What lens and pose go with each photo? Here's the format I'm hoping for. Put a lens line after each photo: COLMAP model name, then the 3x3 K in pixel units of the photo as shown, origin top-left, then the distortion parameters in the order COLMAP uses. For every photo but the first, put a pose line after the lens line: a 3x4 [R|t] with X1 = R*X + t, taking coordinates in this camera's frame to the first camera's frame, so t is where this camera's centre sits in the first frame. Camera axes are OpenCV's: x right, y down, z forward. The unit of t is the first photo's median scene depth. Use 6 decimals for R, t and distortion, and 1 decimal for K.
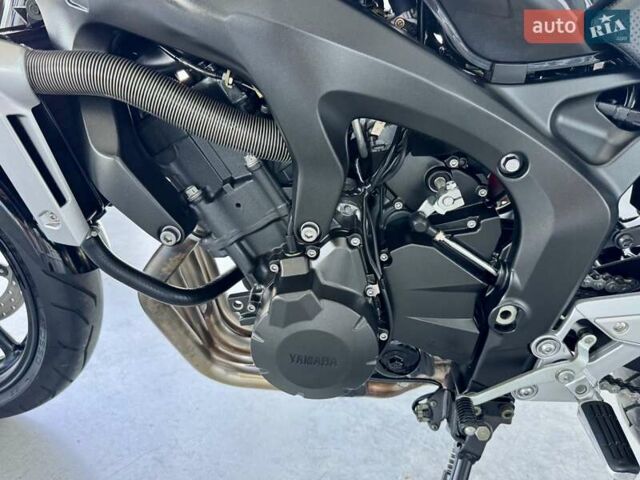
lens RADIAL K [[507.1, 0, 316.0], [0, 507.1, 239.5], [0, 0, 1]] dist [0.000633, -0.017341]
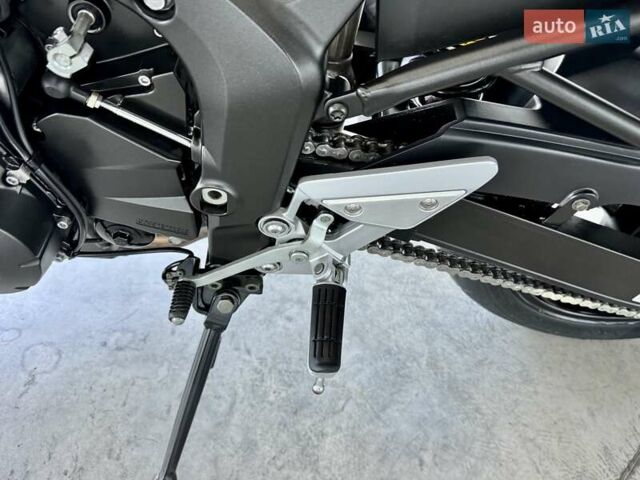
lens RADIAL K [[507.1, 0, 316.0], [0, 507.1, 239.5], [0, 0, 1]] dist [0.000633, -0.017341]
pose [[0.999020, -0.024565, 0.036818, 0.489489], [0.005932, 0.898653, 0.438621, -0.132787], [-0.043861, -0.437973, 0.897918, 0.240979]]
